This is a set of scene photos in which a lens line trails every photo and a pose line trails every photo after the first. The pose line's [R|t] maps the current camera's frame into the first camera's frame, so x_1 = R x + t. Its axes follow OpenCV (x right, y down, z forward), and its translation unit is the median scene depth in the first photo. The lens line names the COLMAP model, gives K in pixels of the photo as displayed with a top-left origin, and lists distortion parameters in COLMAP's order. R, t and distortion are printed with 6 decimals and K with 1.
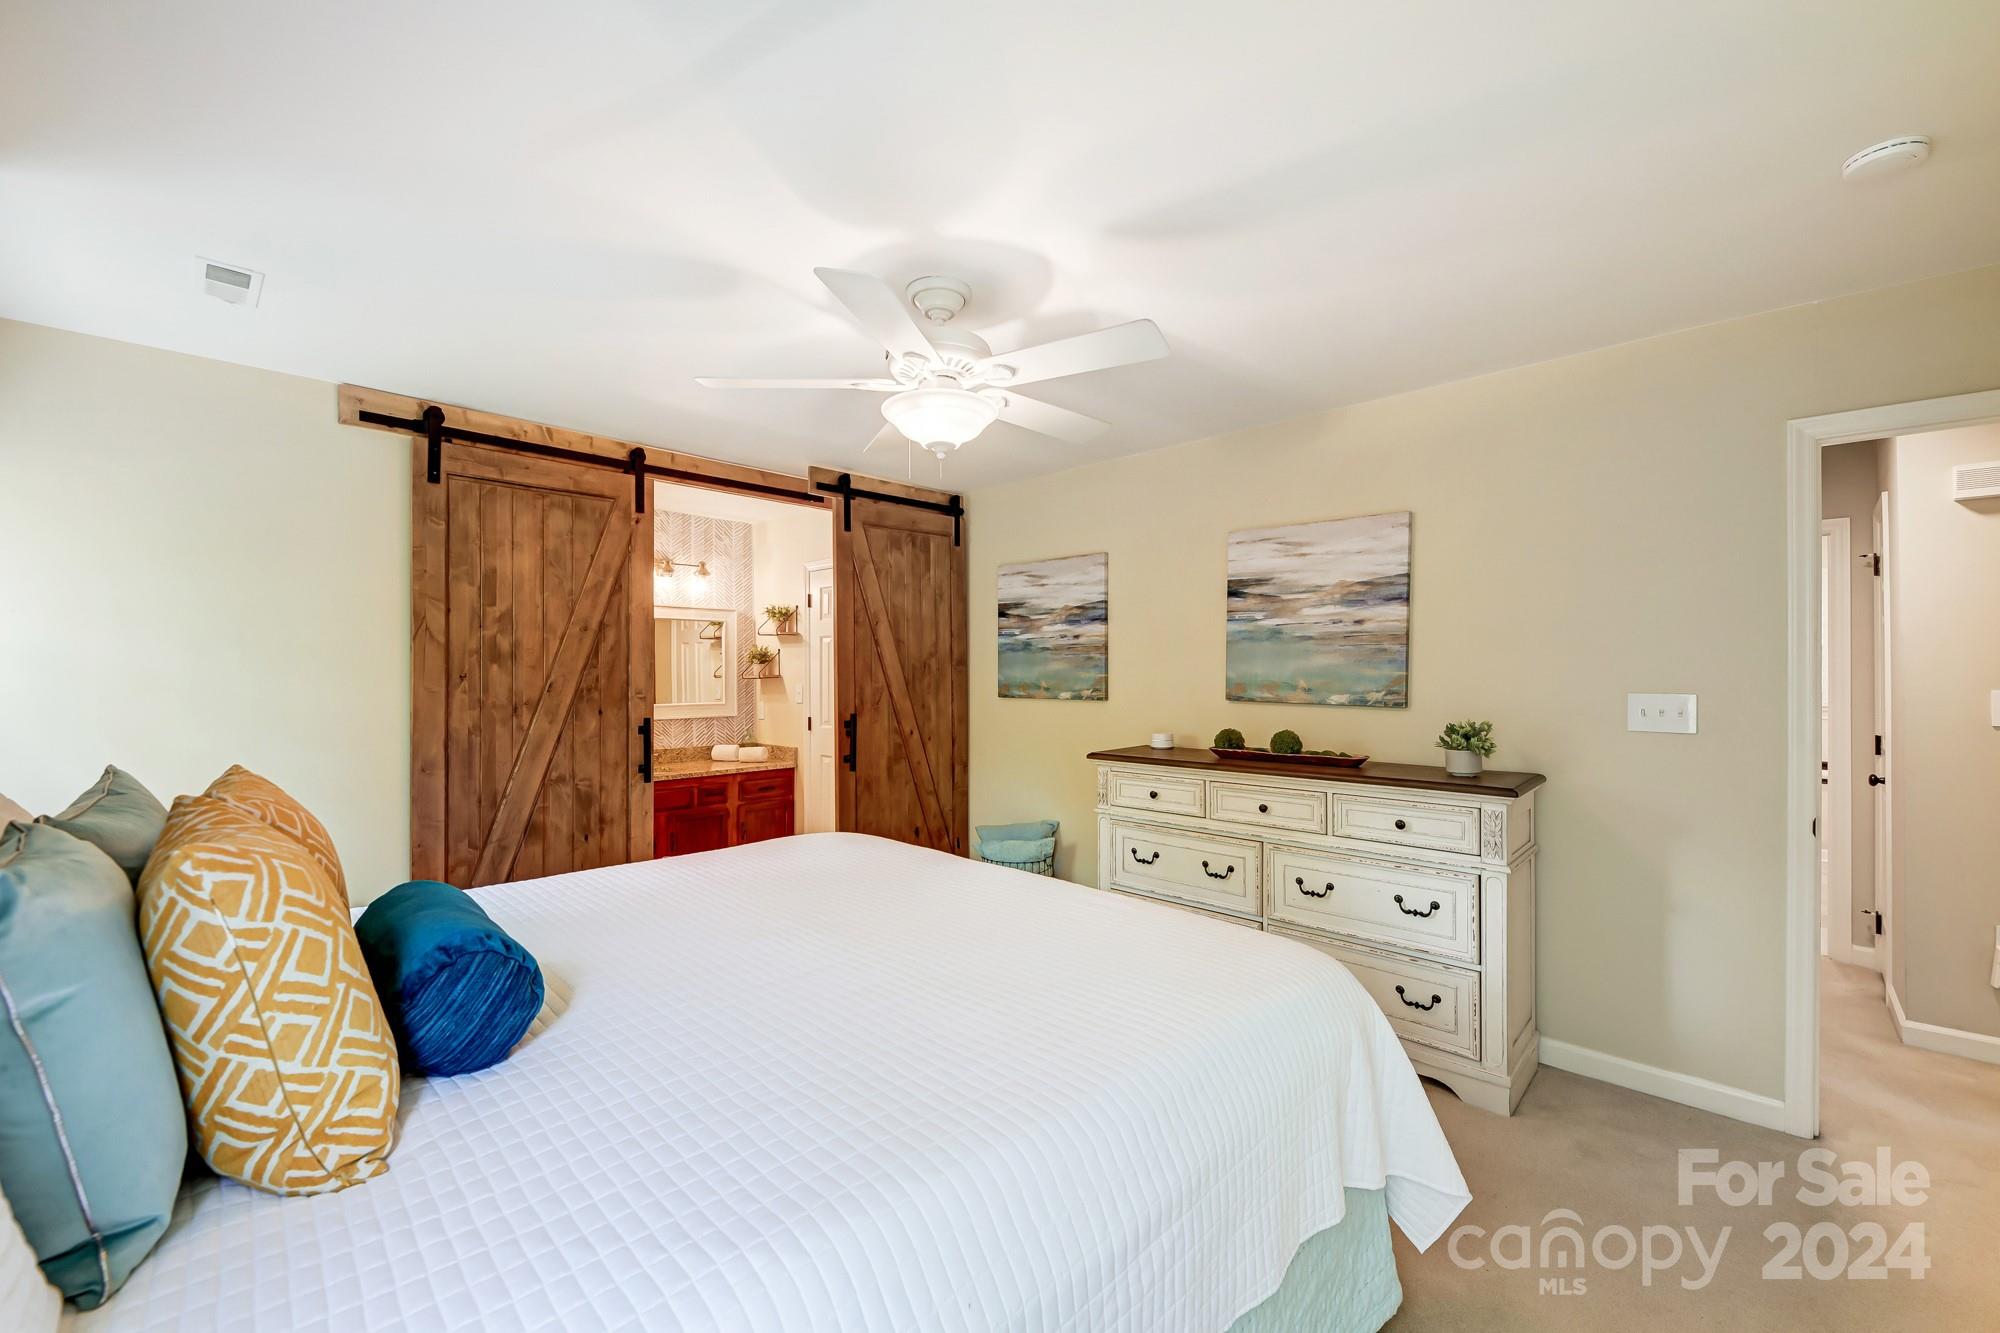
lens RADIAL K [[791.8, 0, 1003.4], [0, 791.8, 674.9], [0, 0, 1]] dist [0.016411, -0.009609]
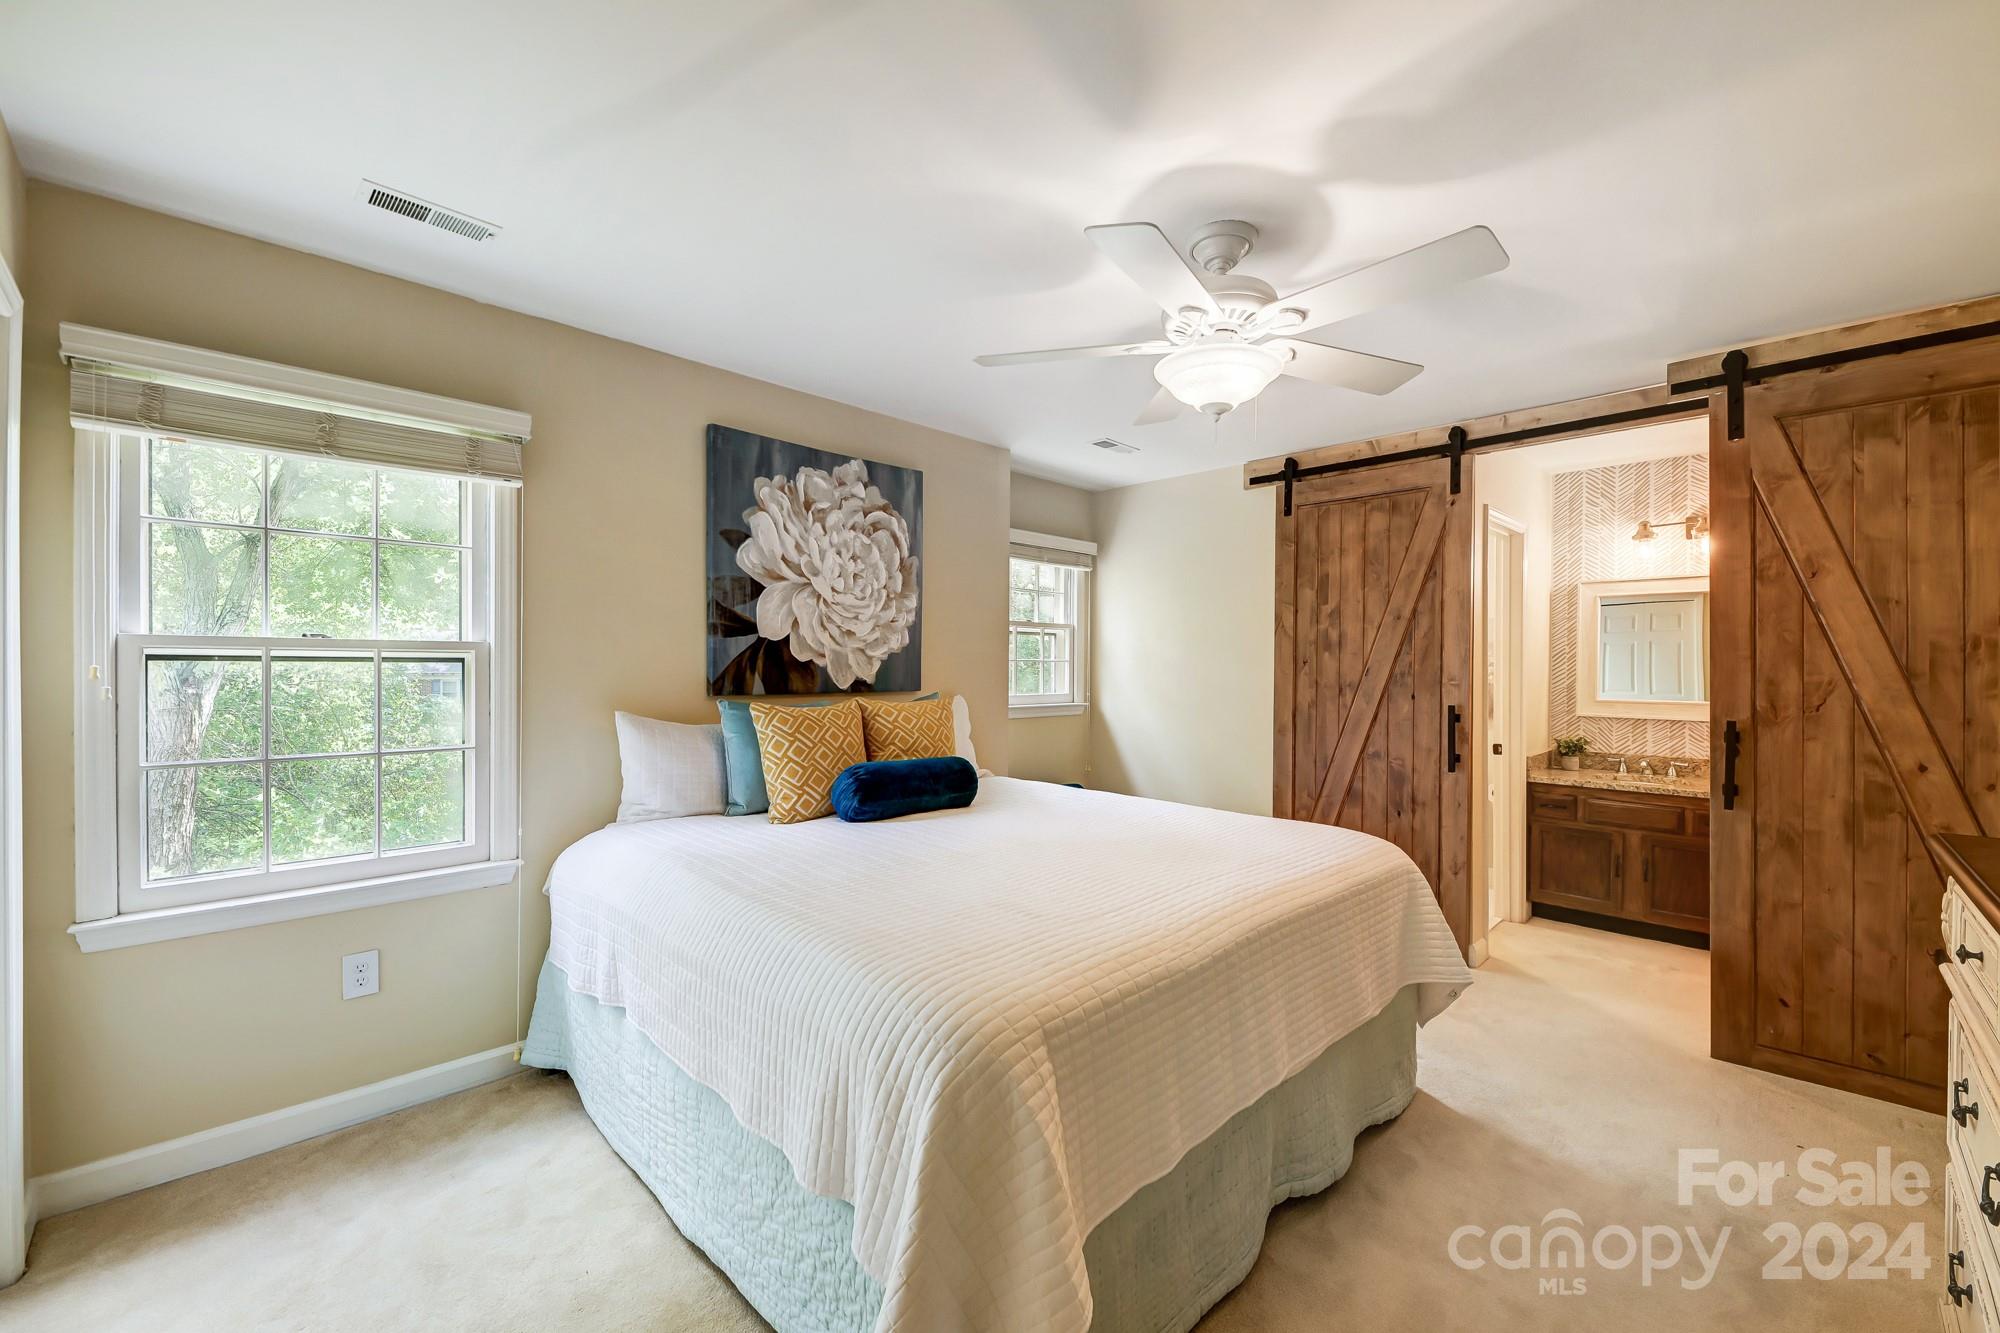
lens RADIAL K [[791.8, 0, 1003.4], [0, 791.8, 674.9], [0, 0, 1]] dist [0.016411, -0.009609]
pose [[-0.010239, 0.012447, -0.999870, 0.441394], [-0.008727, 0.999883, 0.012536, 0.008170], [0.999909, 0.008854, -0.010129, 0.389352]]
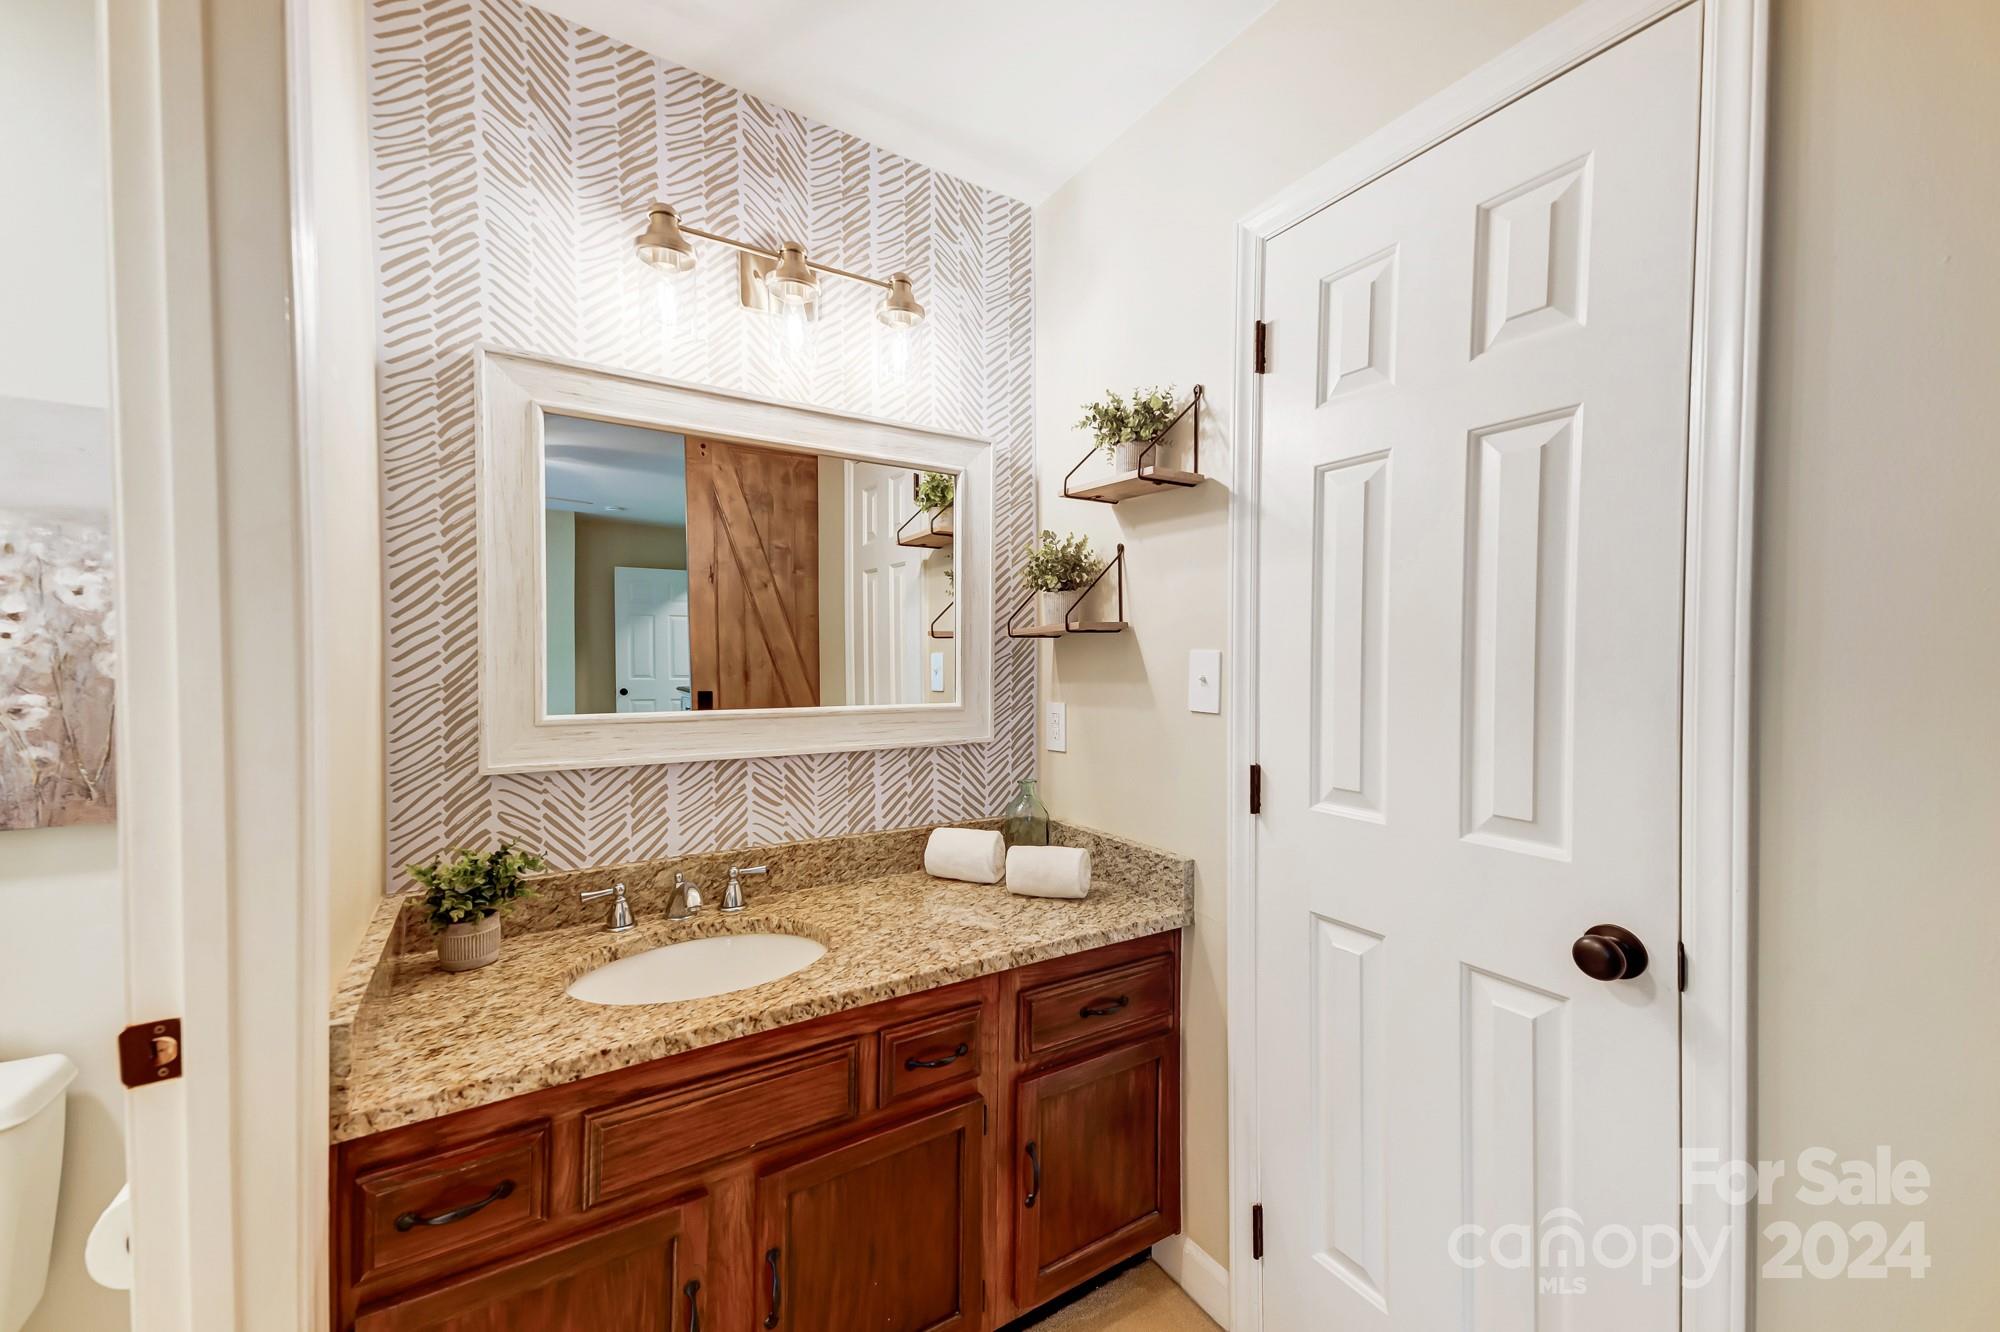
lens RADIAL K [[804.2, 0, 1000.0], [0, 804.2, 666.0], [0, 0, 1]] dist [0.073844, -0.010103]
pose [[0.969026, 0.008175, -0.246824, -0.319032], [-0.006551, 0.999951, 0.007397, 0.019846], [0.246872, -0.005551, 0.969032, 0.853181]]
